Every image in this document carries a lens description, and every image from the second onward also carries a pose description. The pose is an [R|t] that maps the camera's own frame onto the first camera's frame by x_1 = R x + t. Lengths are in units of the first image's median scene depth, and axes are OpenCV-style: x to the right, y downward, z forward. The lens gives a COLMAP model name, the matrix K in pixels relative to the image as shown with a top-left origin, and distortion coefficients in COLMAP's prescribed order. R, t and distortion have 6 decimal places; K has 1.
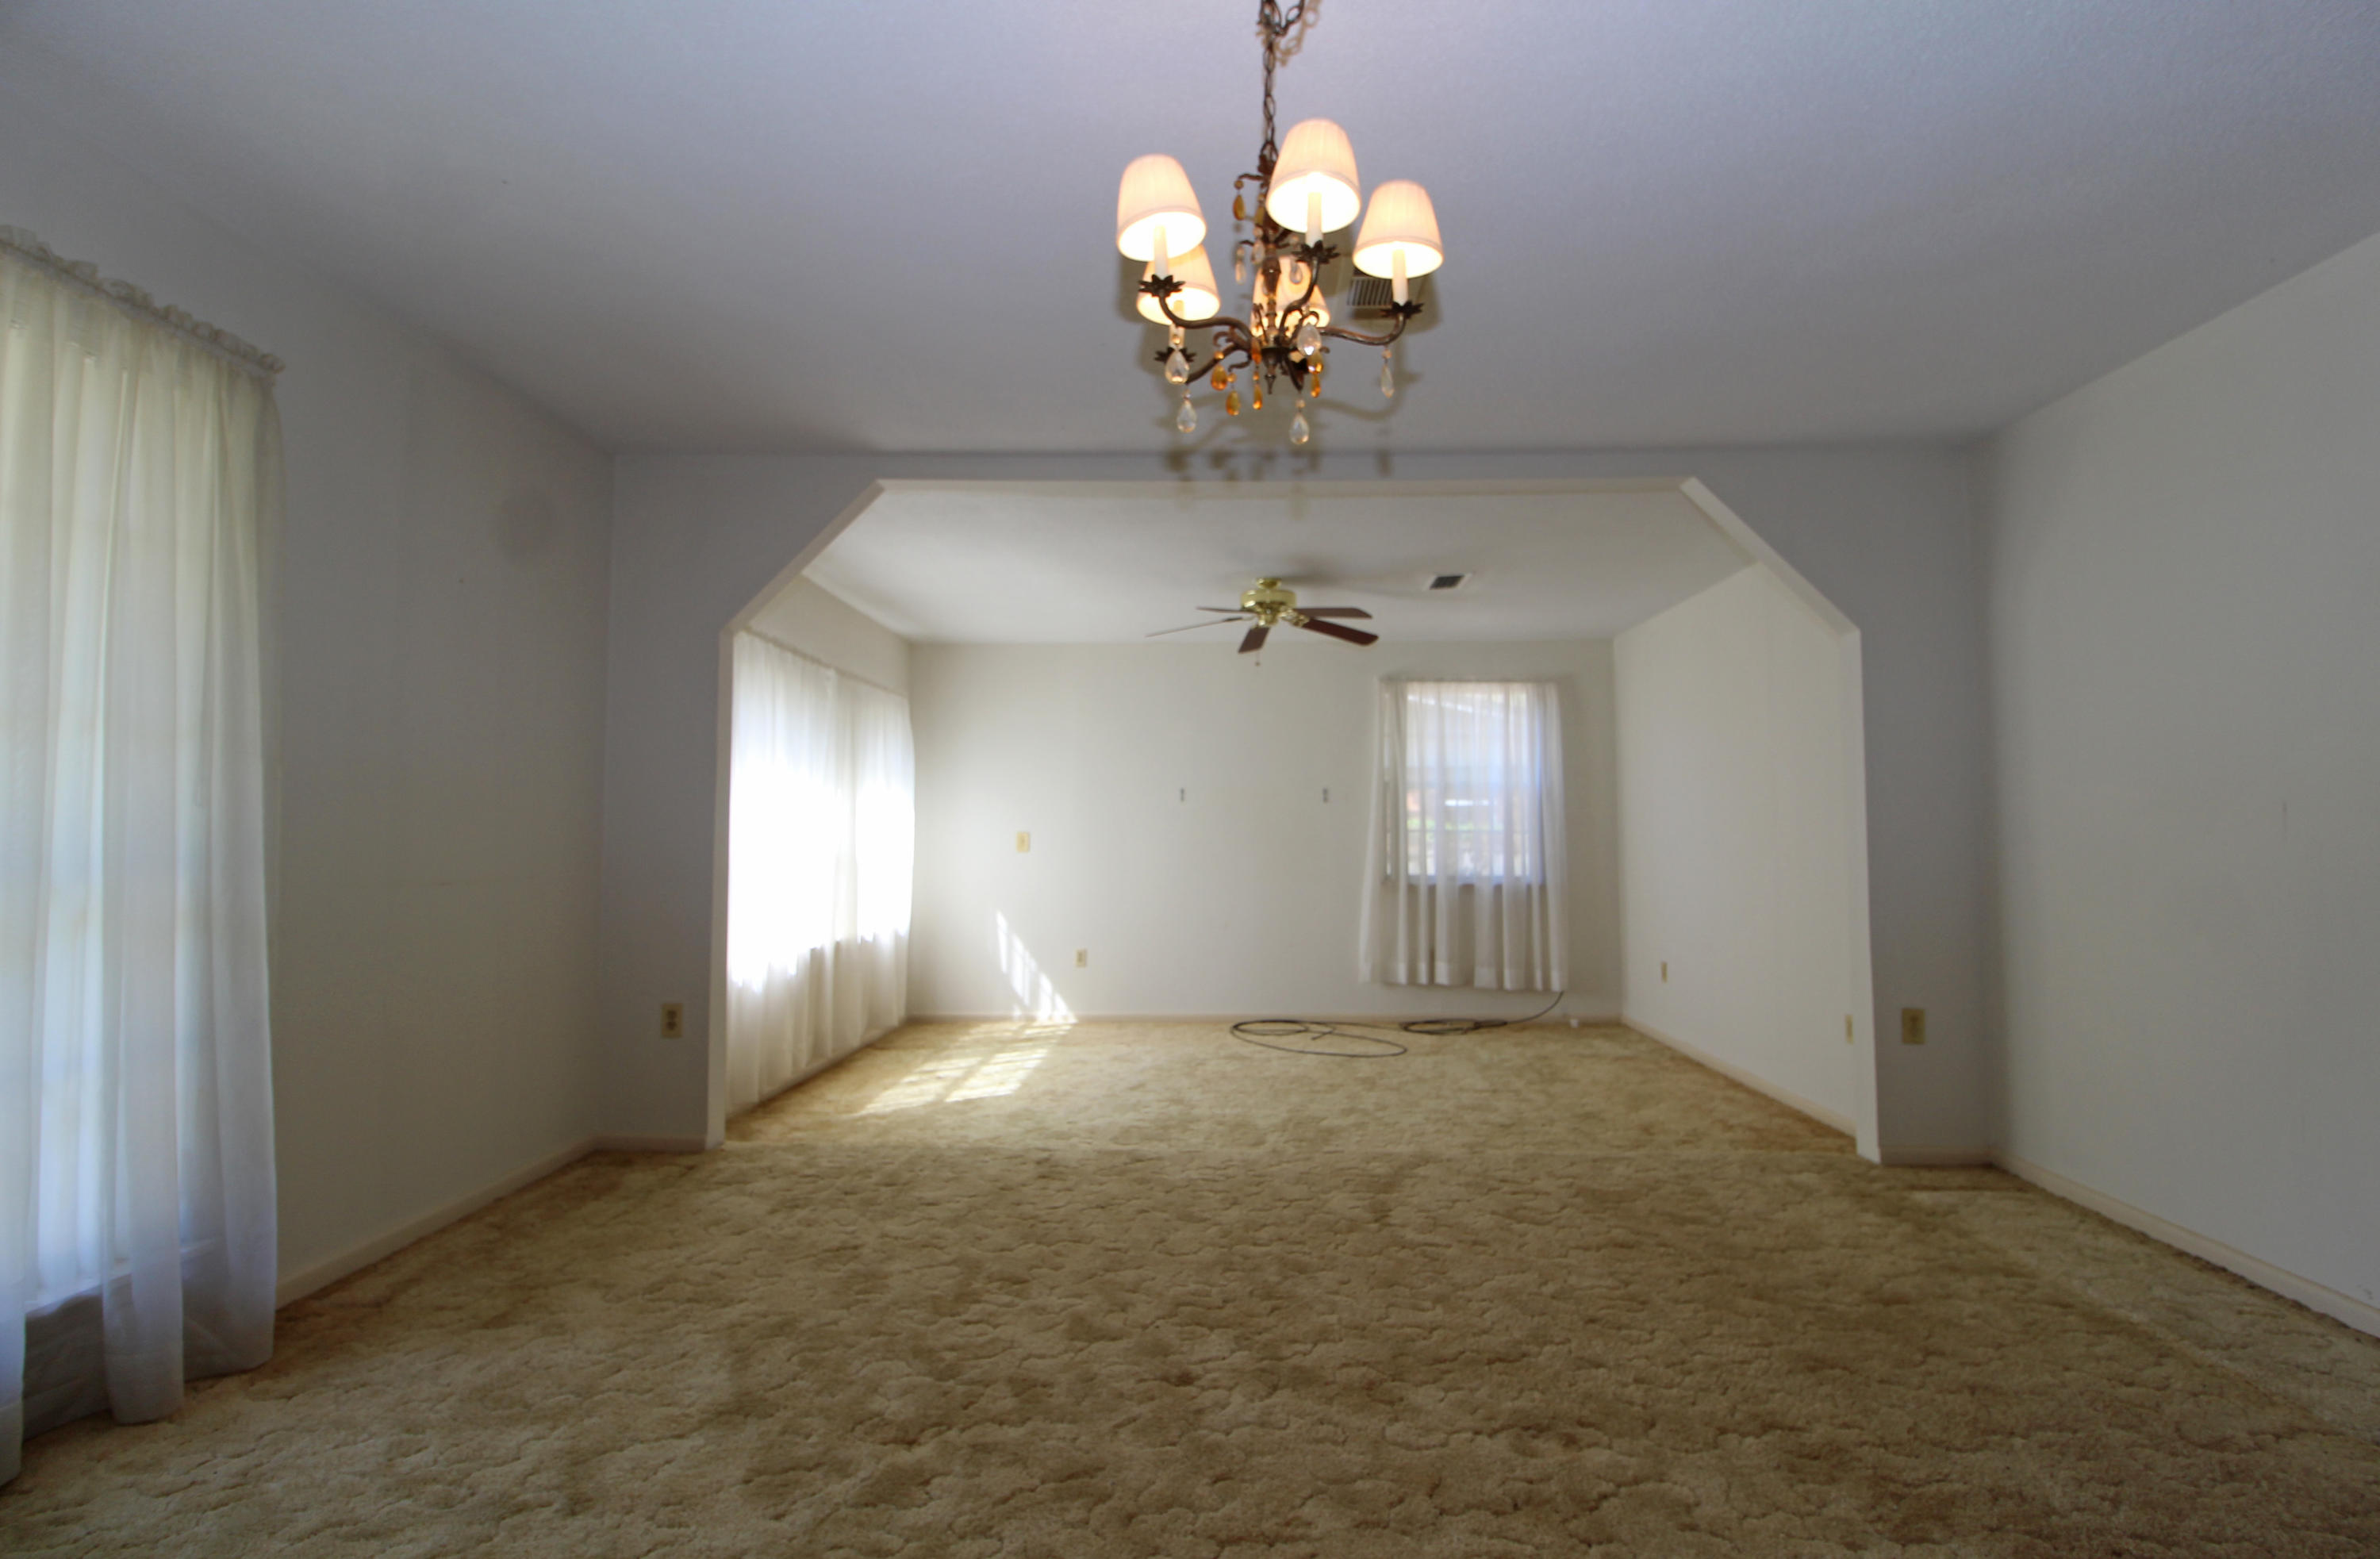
lens RADIAL K [[1127.0, 0, 1202.7], [0, 1127.0, 777.8], [0, 0, 1]] dist [-0.001026, -0.009565]
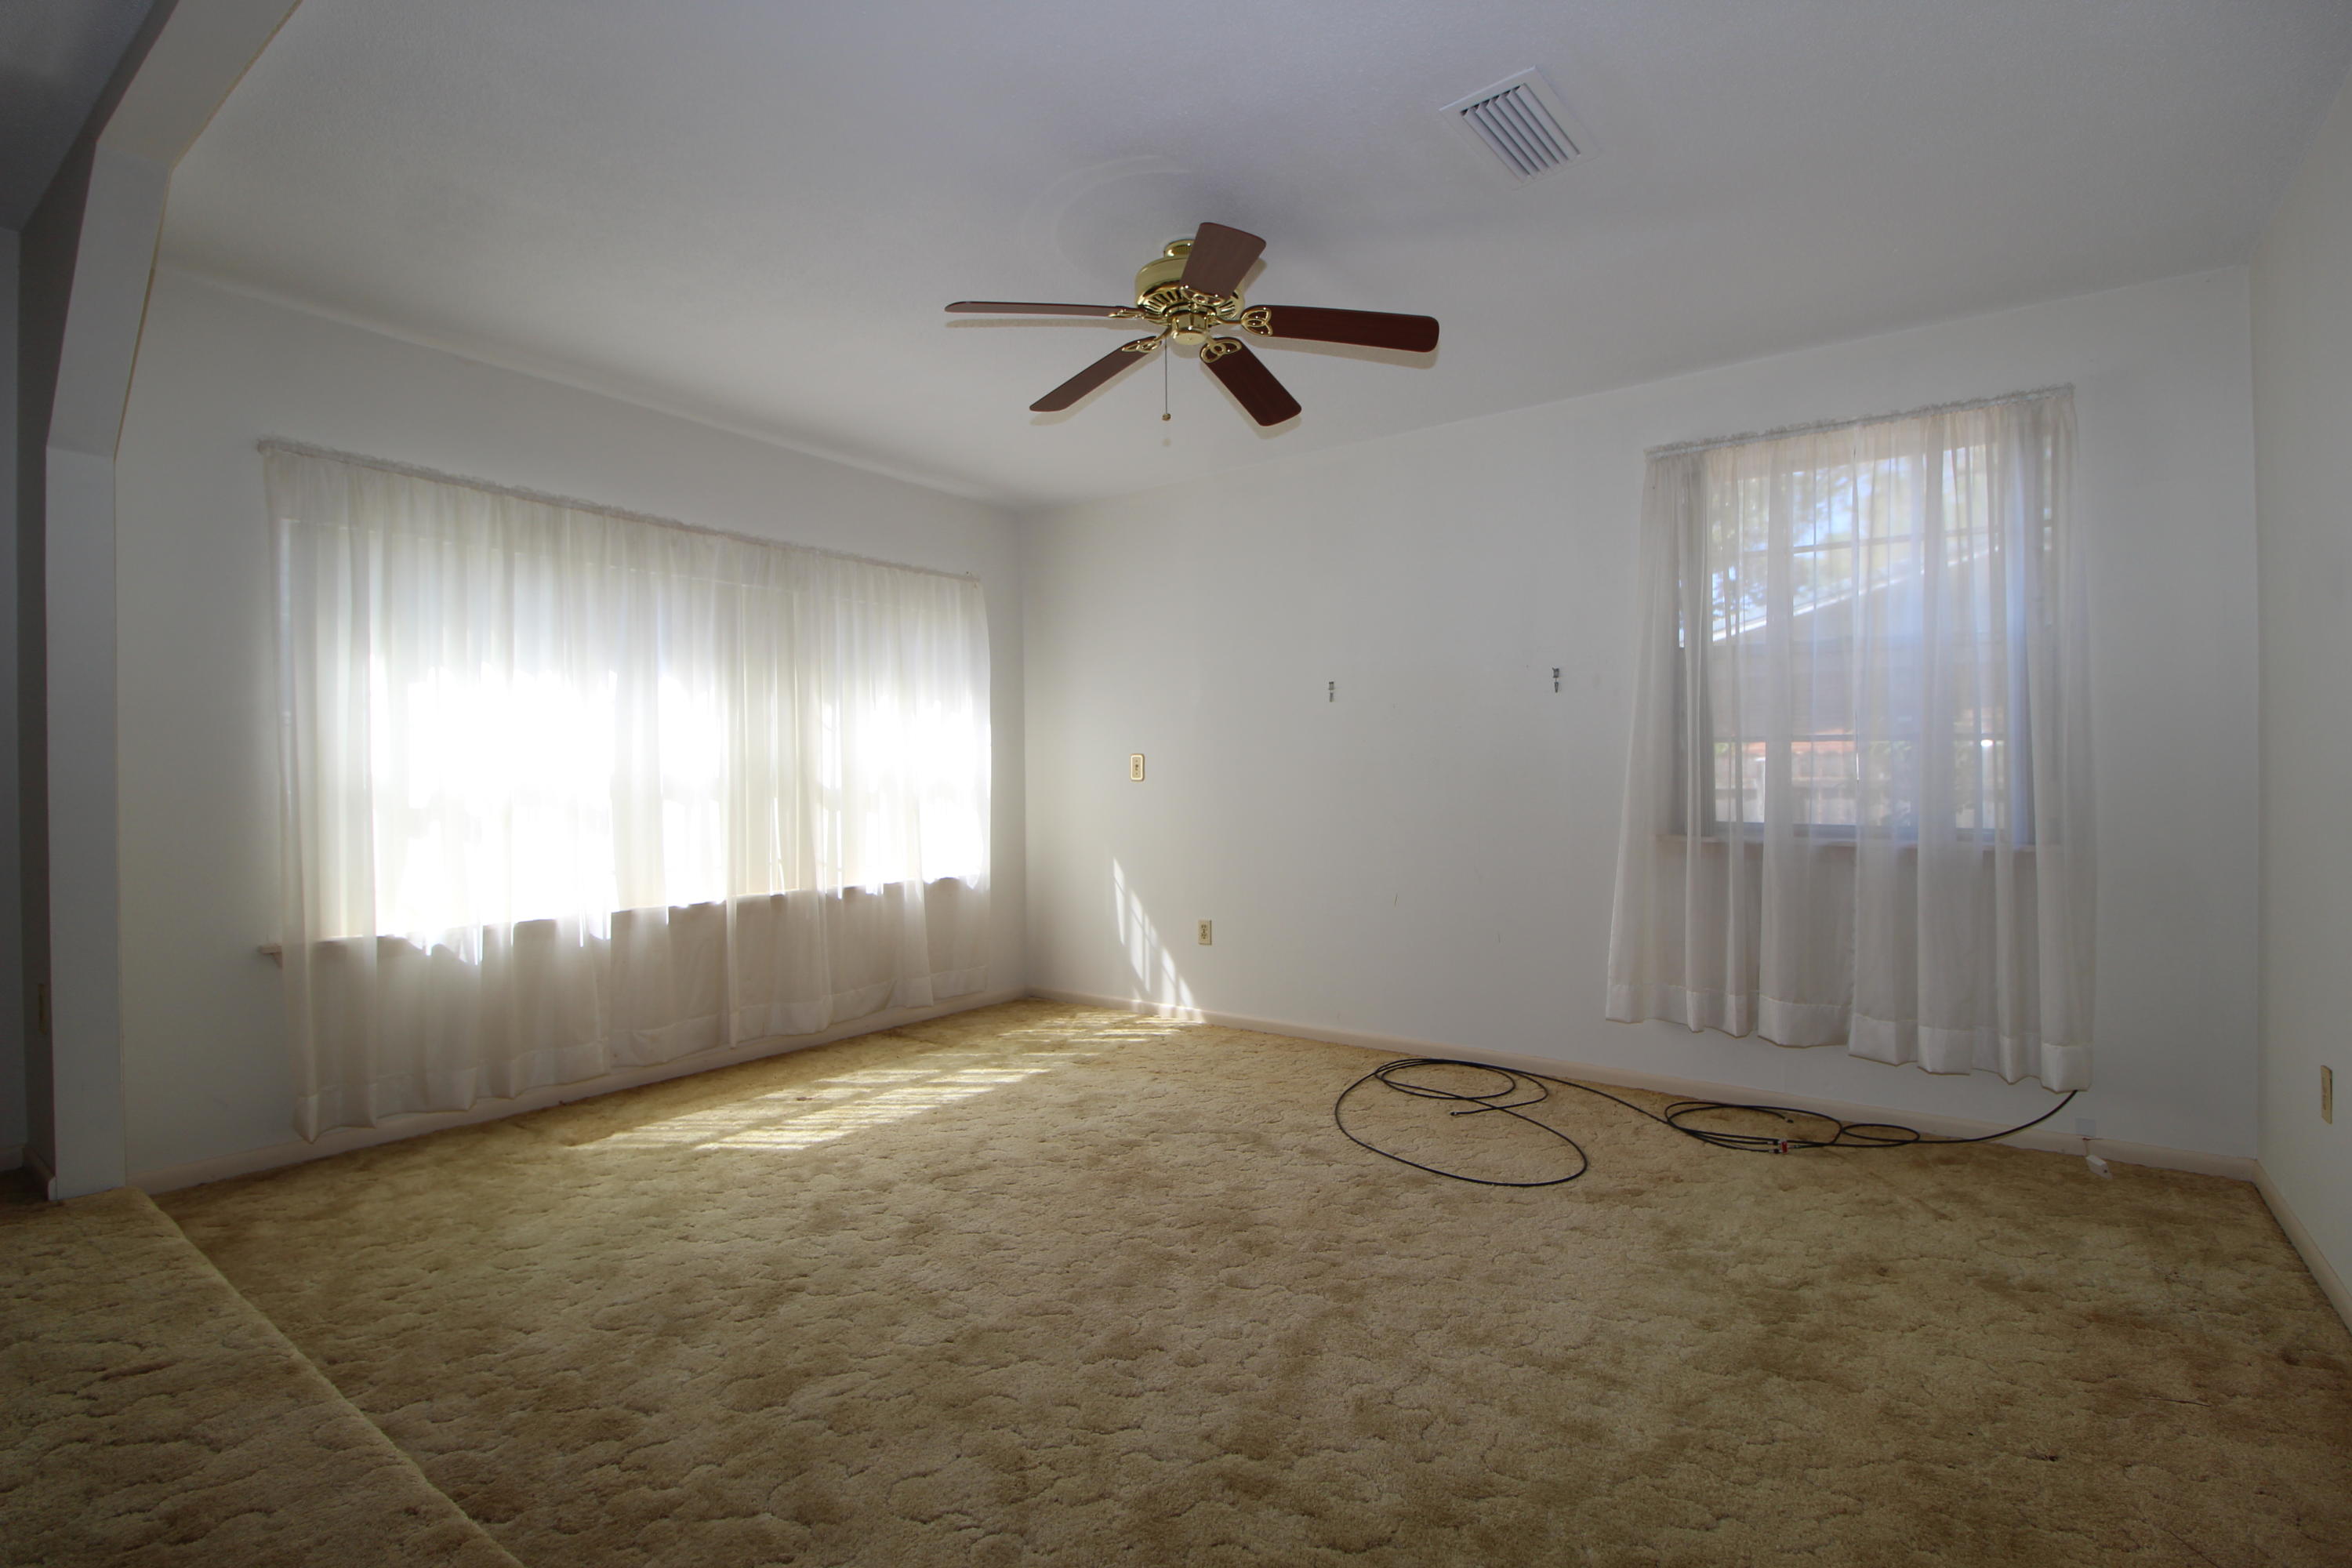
lens RADIAL K [[1095.3, 0, 1184.7], [0, 1095.3, 776.1], [0, 0, 1]] dist [0.001508, -0.012229]
pose [[0.830953, -0.003766, -0.556330, 0.265835], [0.033348, 0.998516, 0.043050, 0.035116], [0.555342, -0.054324, 0.829846, 0.448525]]
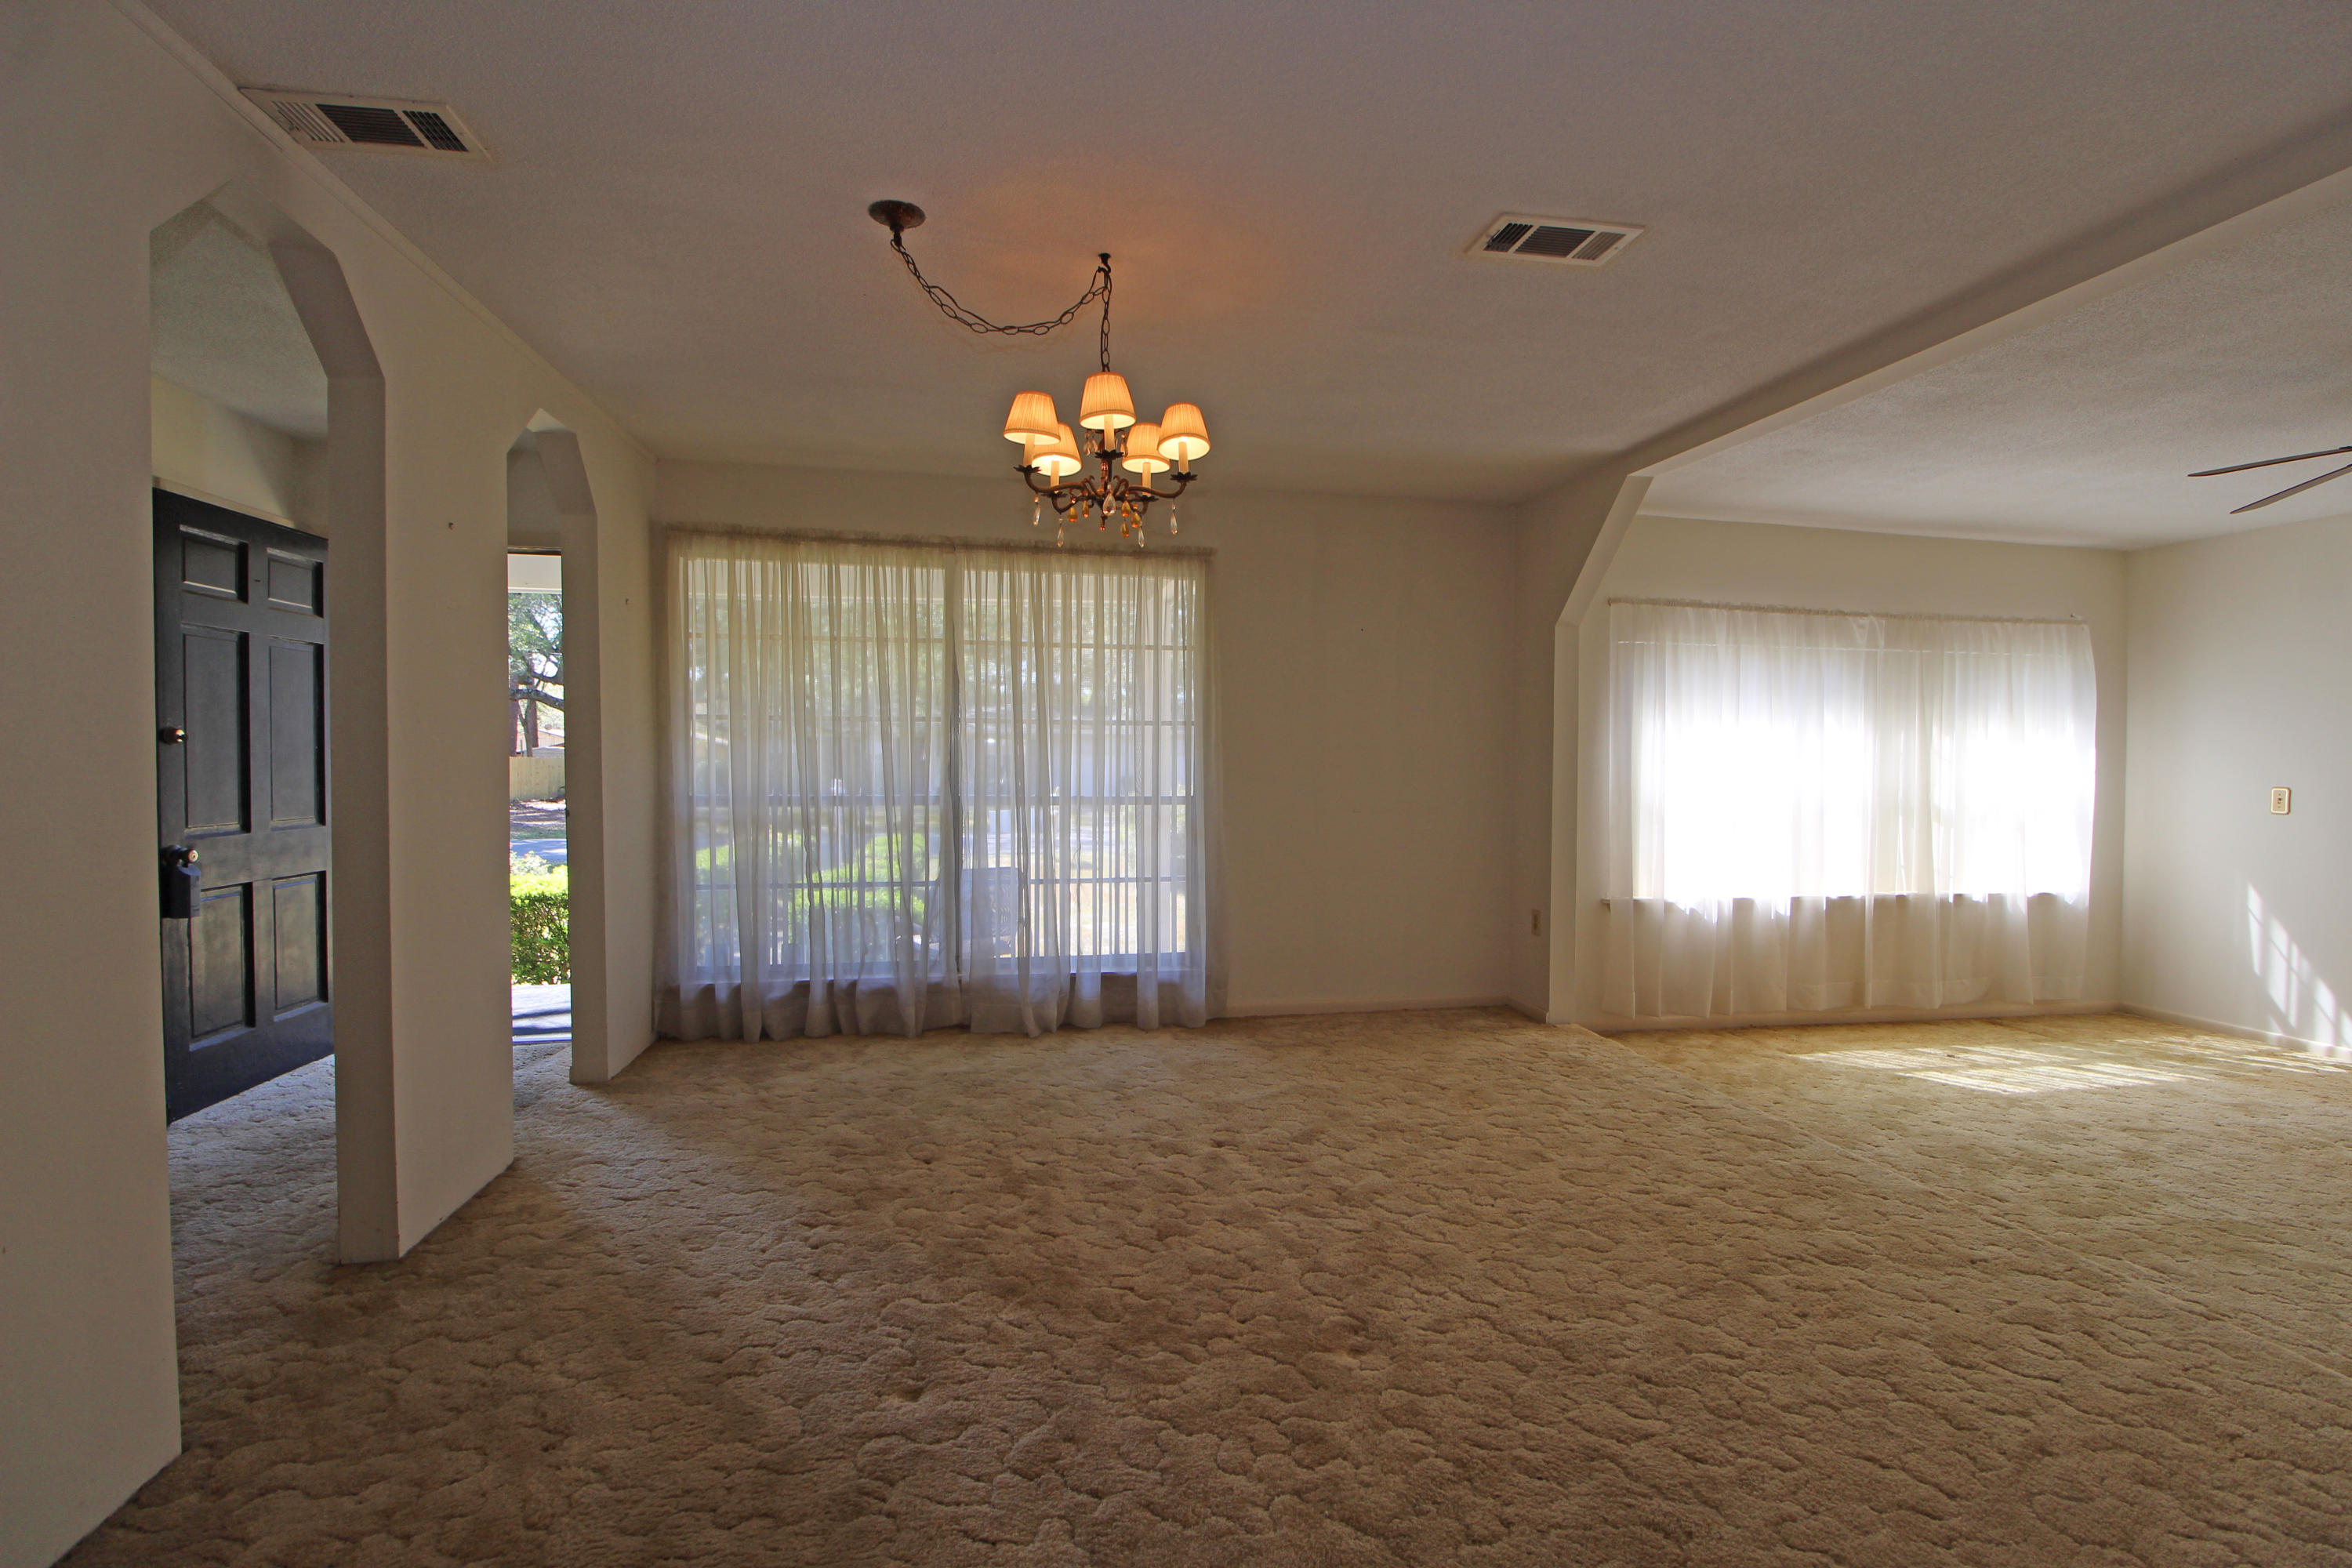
lens RADIAL K [[1095.3, 0, 1191.8], [0, 1095.3, 780.4], [0, 0, 1]] dist [0.001508, -0.012229]
pose [[0.224717, 0.022356, -0.974167, 0.370279], [0.039172, 0.998721, 0.031956, -0.004808], [0.973636, -0.045341, 0.223554, 0.170462]]
